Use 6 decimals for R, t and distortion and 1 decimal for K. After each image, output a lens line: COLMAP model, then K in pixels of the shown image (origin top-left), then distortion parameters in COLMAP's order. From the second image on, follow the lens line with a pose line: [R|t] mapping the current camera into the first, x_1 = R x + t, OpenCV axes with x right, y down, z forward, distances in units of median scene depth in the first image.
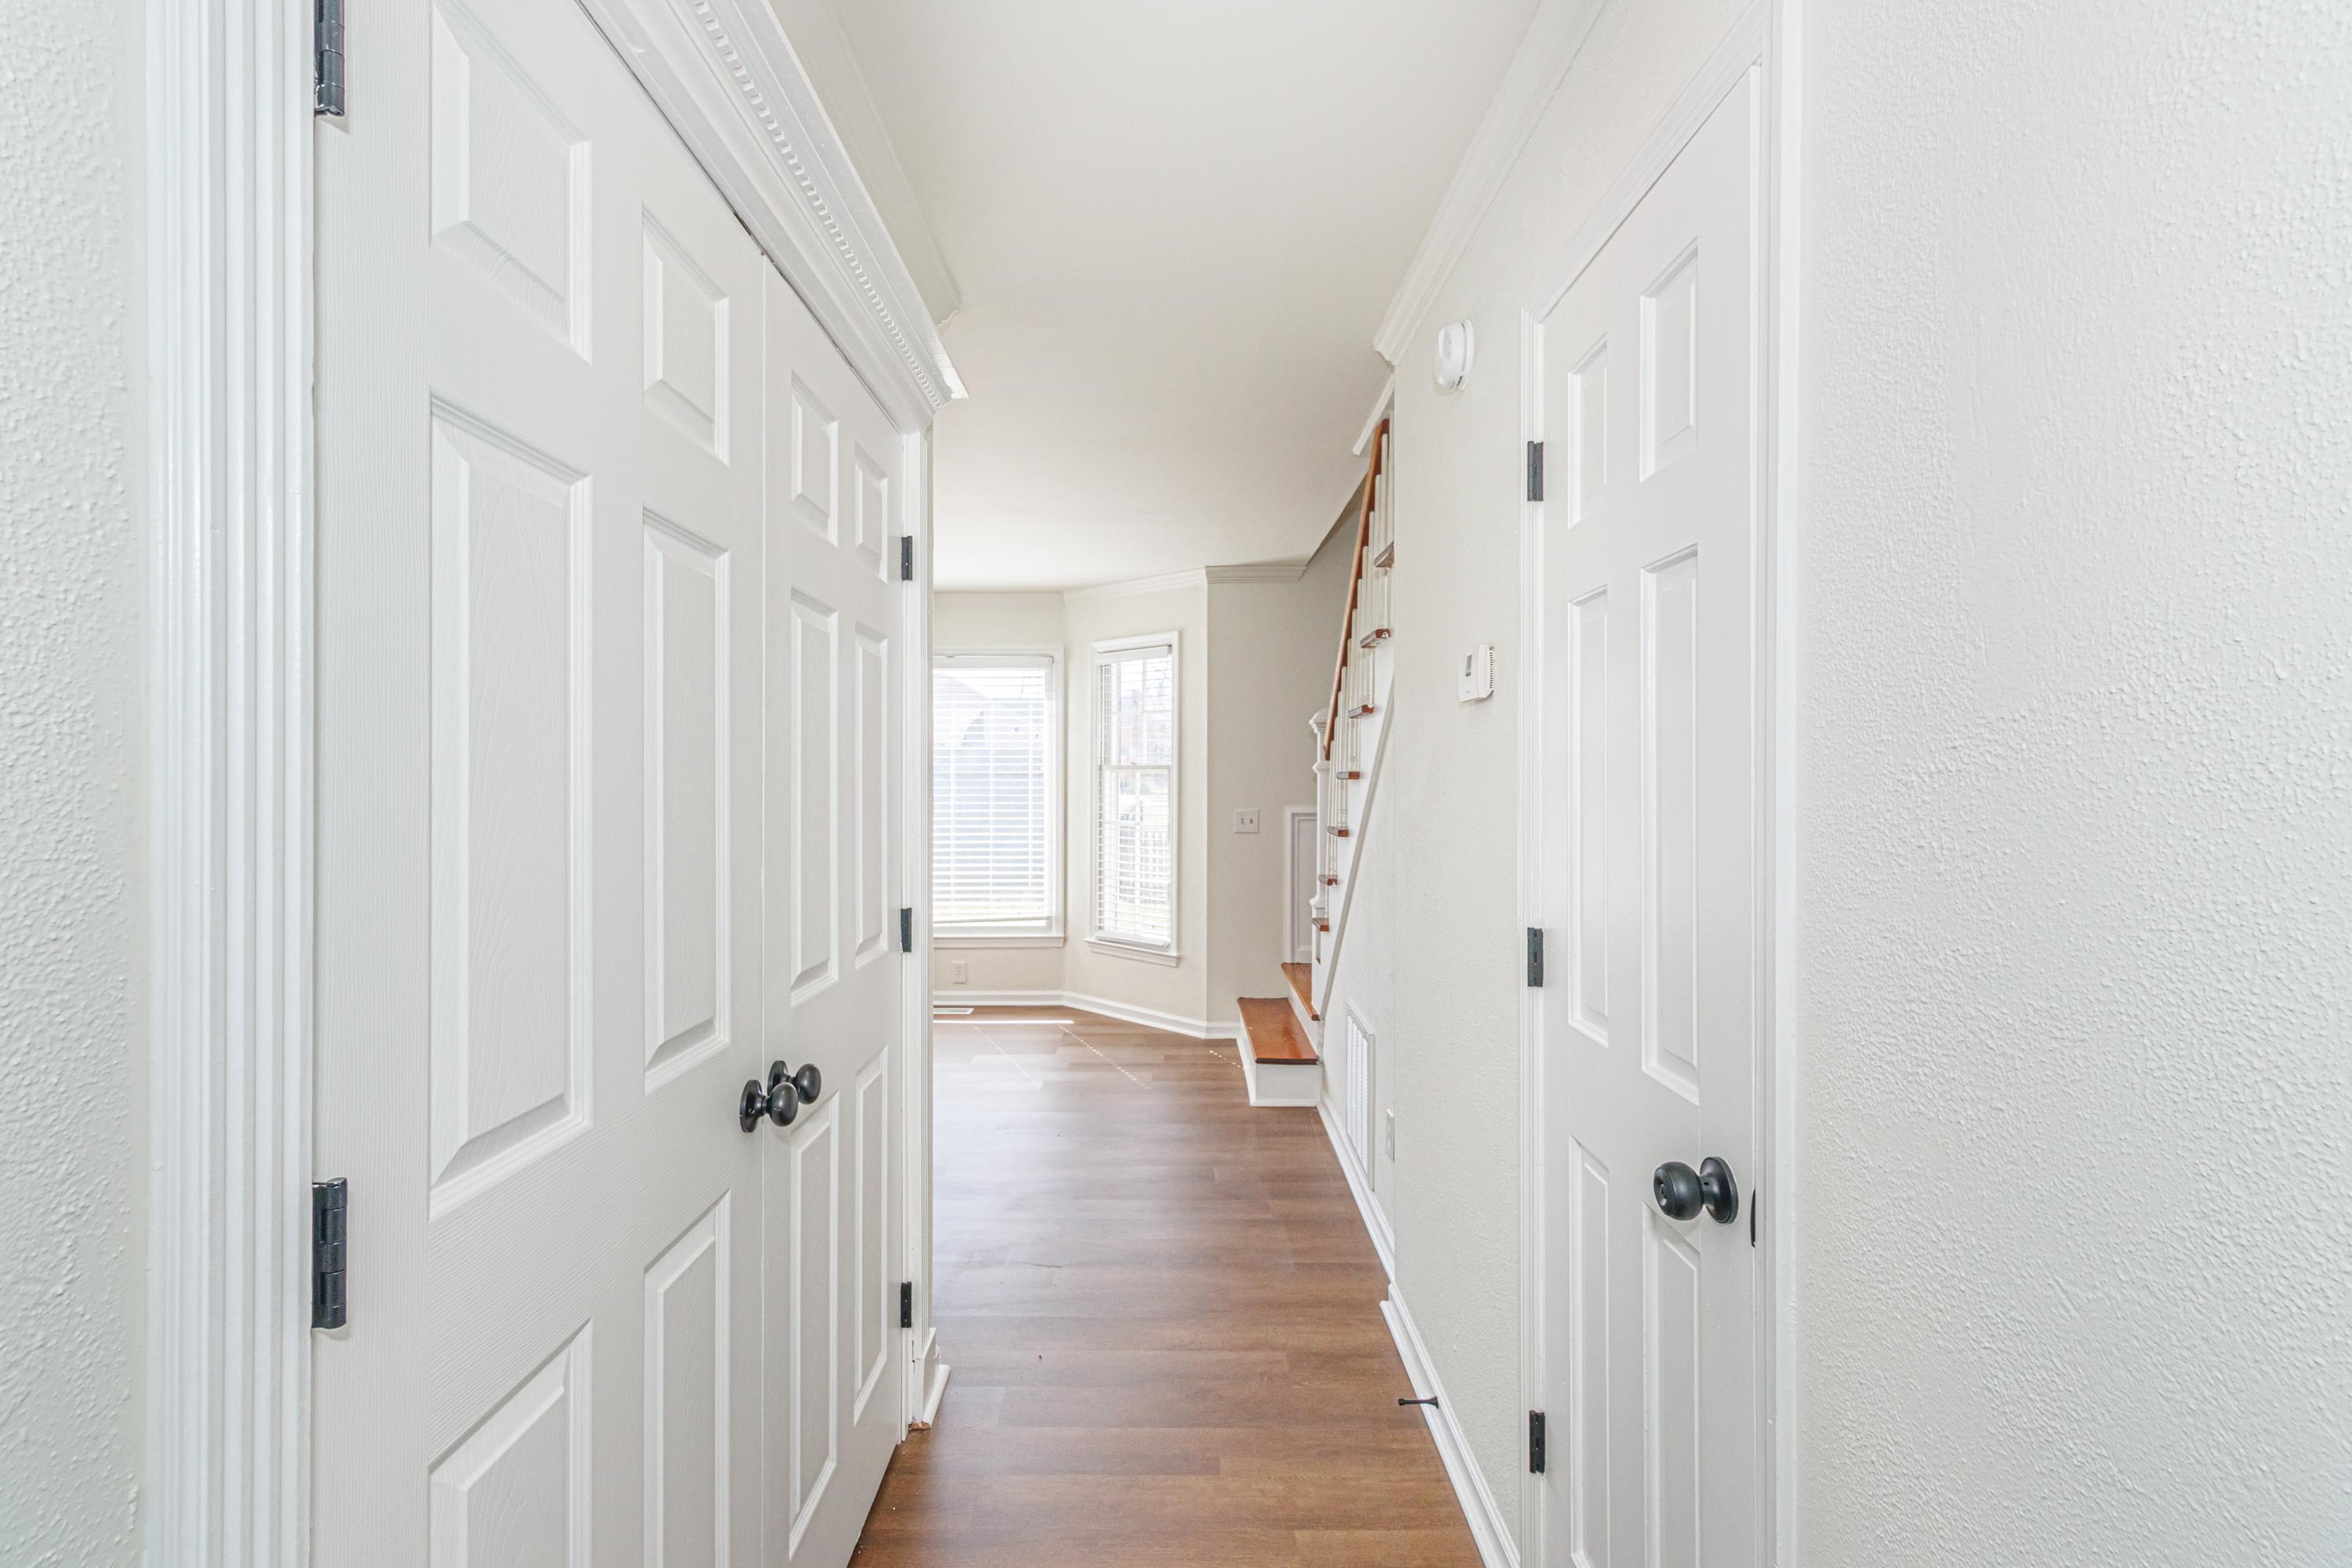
lens RADIAL K [[1082.8, 0, 1171.1], [0, 1082.8, 773.1], [0, 0, 1]] dist [0.001537, 0.000755]
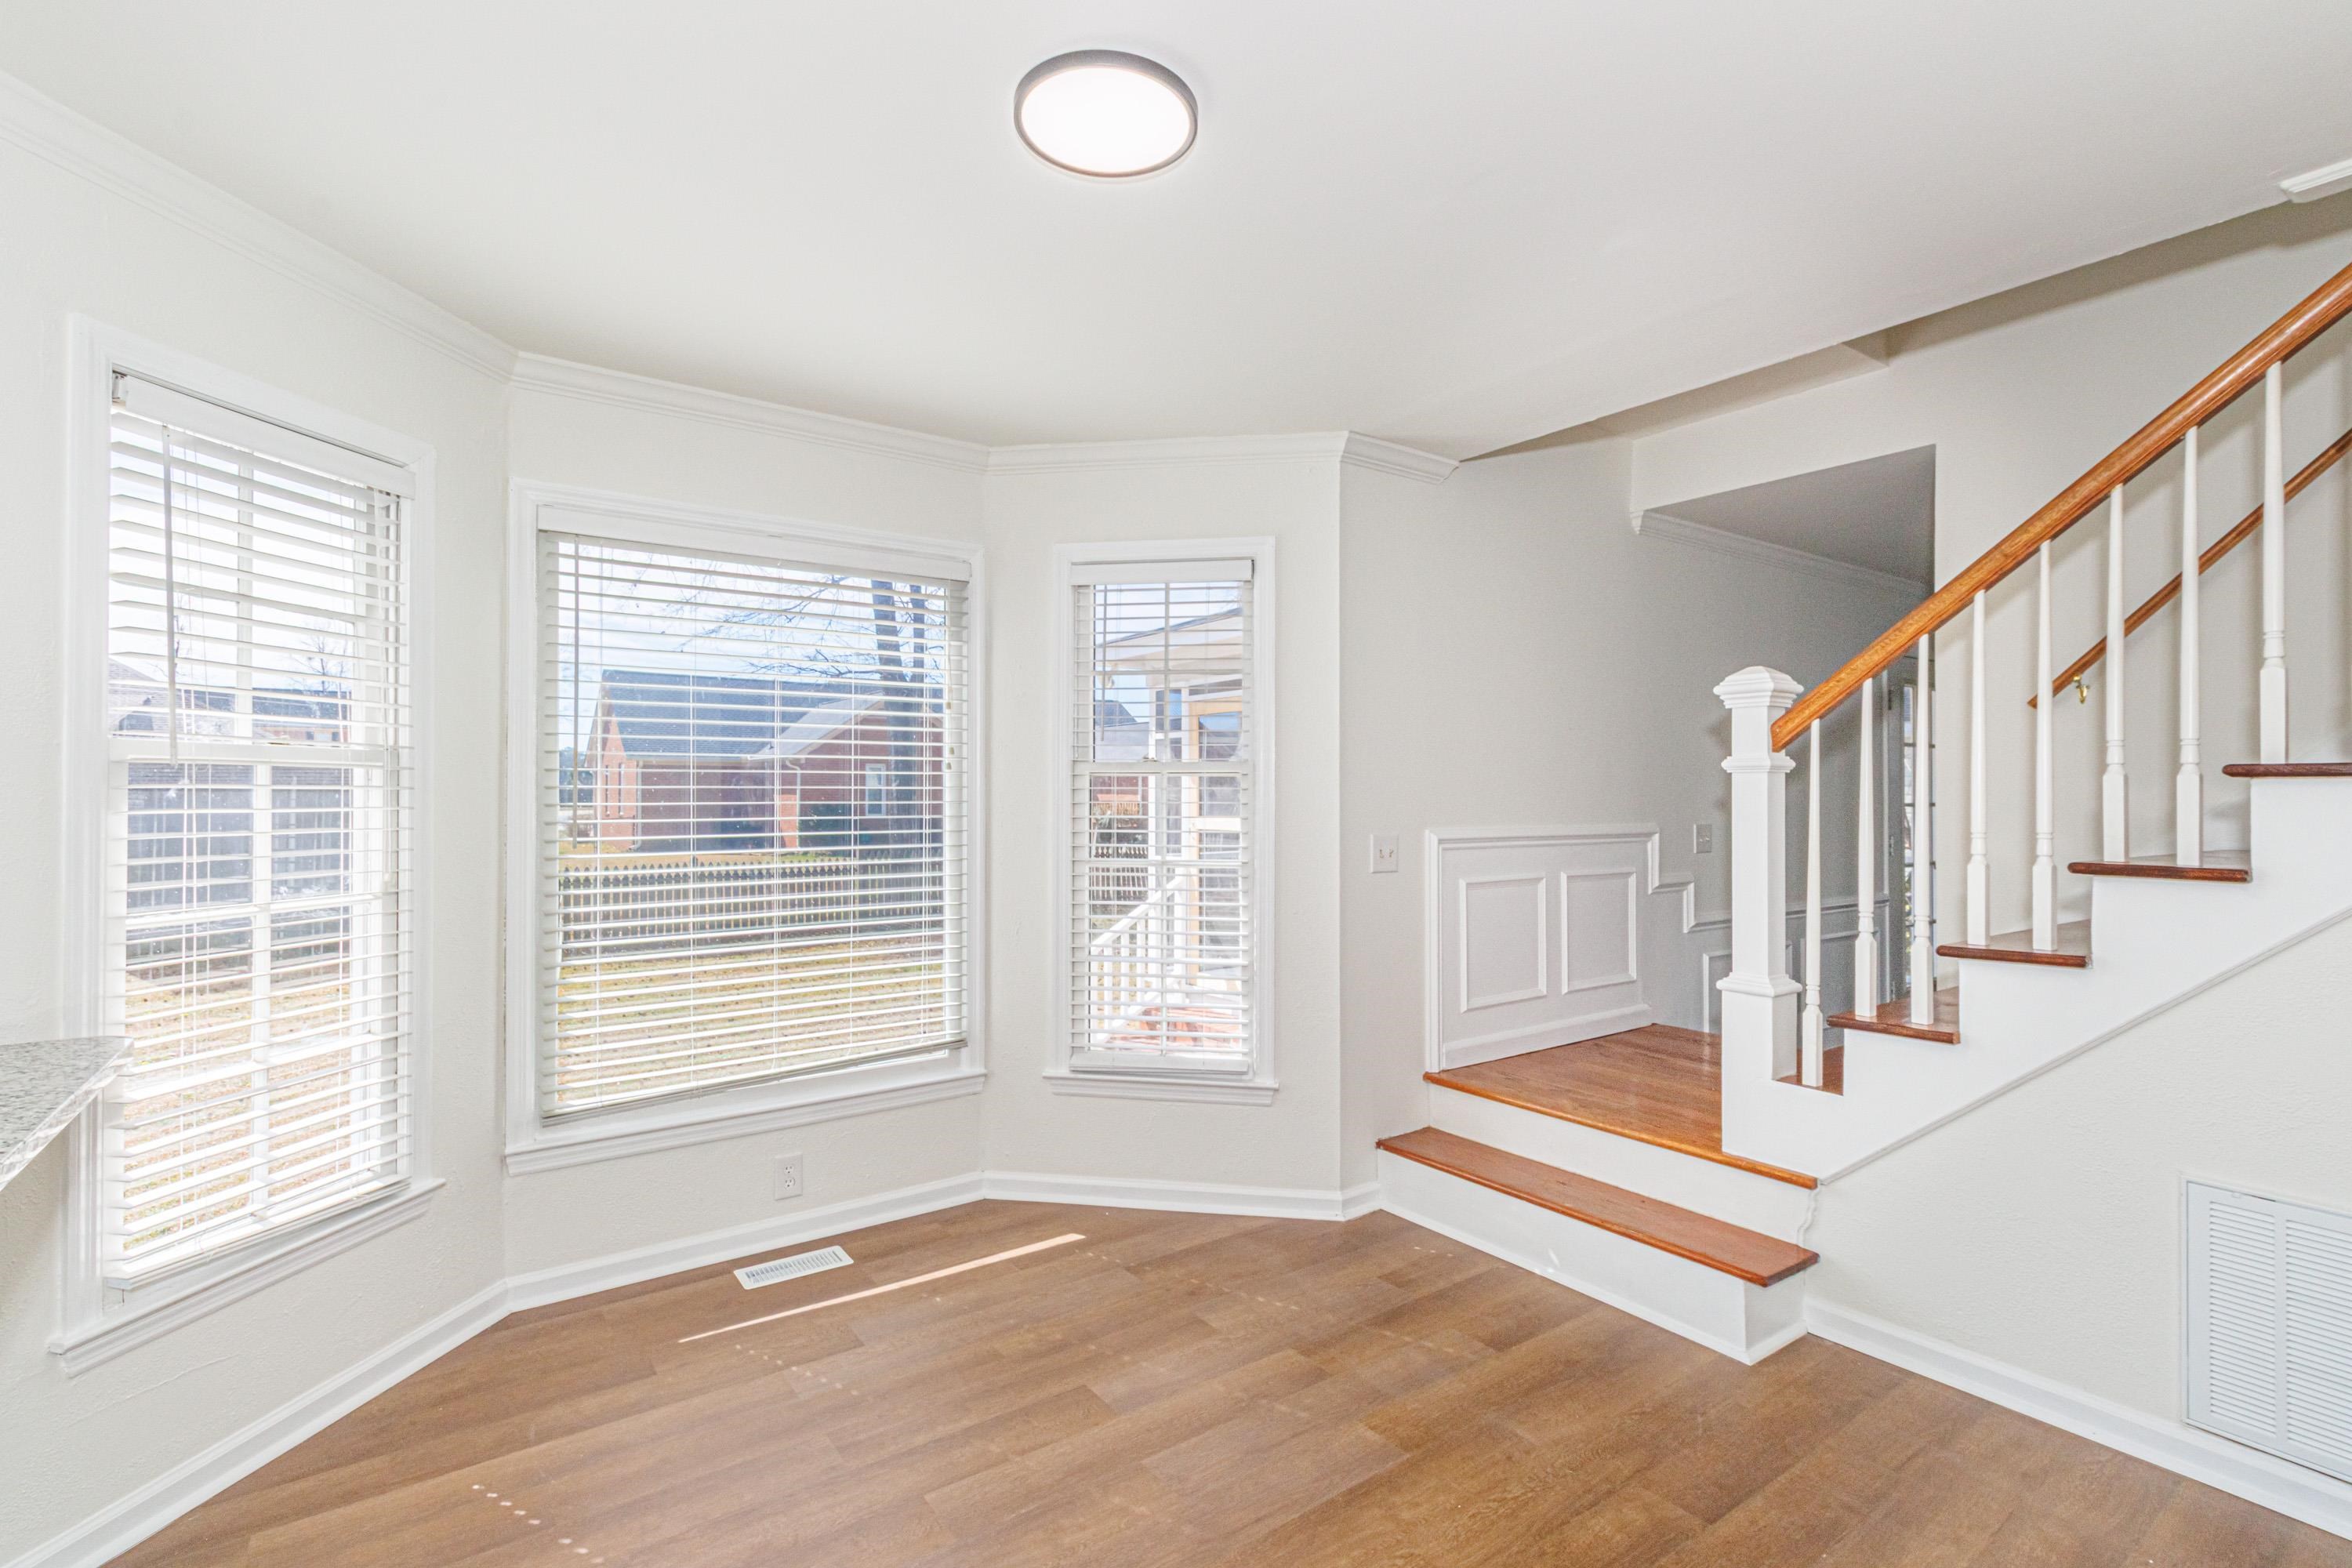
lens RADIAL K [[1082.8, 0, 1171.1], [0, 1082.8, 773.1], [0, 0, 1]] dist [0.001537, 0.000755]
pose [[0.805751, 0.015207, 0.592060, -0.390889], [-0.005555, 0.999820, -0.018119, 0.009914], [-0.592229, 0.011310, 0.805691, 0.558065]]
